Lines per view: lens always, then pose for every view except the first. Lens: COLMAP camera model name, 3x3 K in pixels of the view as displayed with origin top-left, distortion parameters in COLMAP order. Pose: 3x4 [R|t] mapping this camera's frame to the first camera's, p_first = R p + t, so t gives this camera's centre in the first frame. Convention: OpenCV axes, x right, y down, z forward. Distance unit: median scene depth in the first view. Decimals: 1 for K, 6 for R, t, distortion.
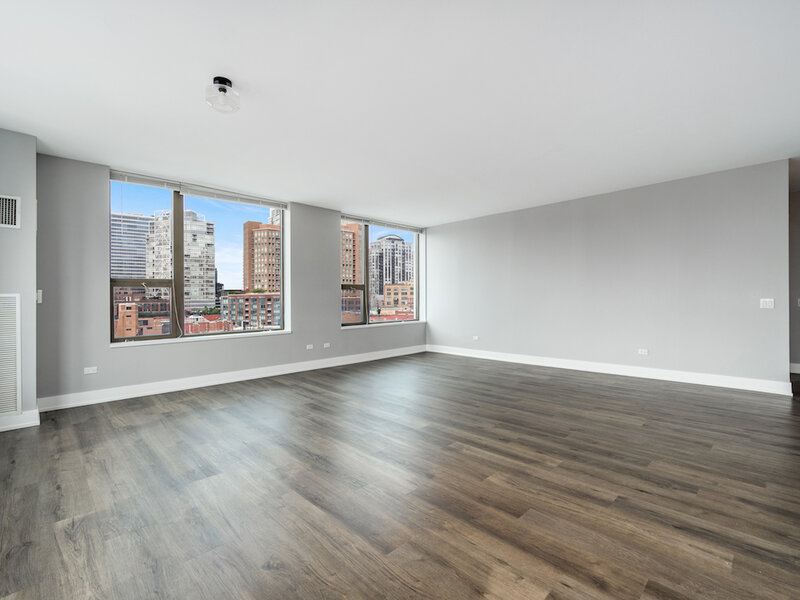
lens RADIAL K [[359.5, 0, 398.2], [0, 359.5, 303.4], [0, 0, 1]] dist [-0.000668, -0.000141]
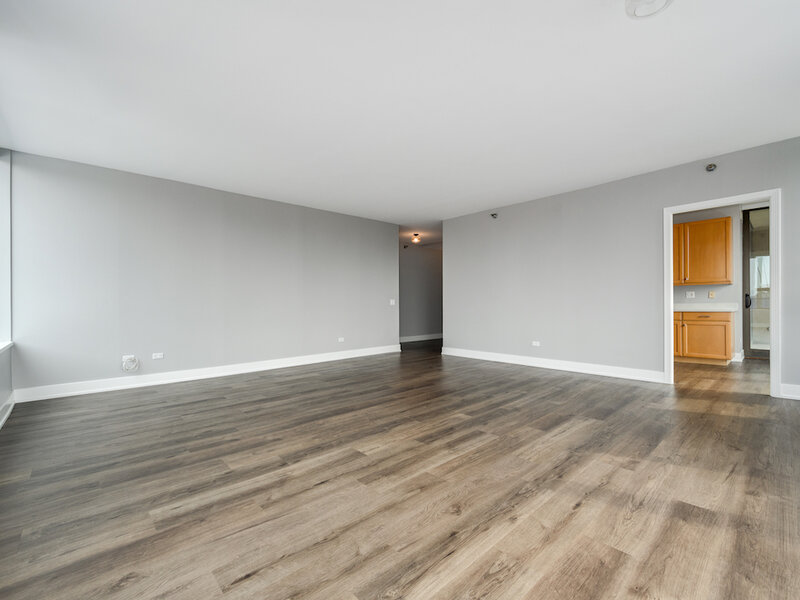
lens RADIAL K [[359.5, 0, 398.2], [0, 359.5, 303.4], [0, 0, 1]] dist [-0.000668, -0.000141]
pose [[0.047717, 0.007733, 0.998831, -0.850133], [0.021673, 0.999727, -0.008775, 0.029356], [-0.998626, 0.022066, 0.047536, 1.013108]]
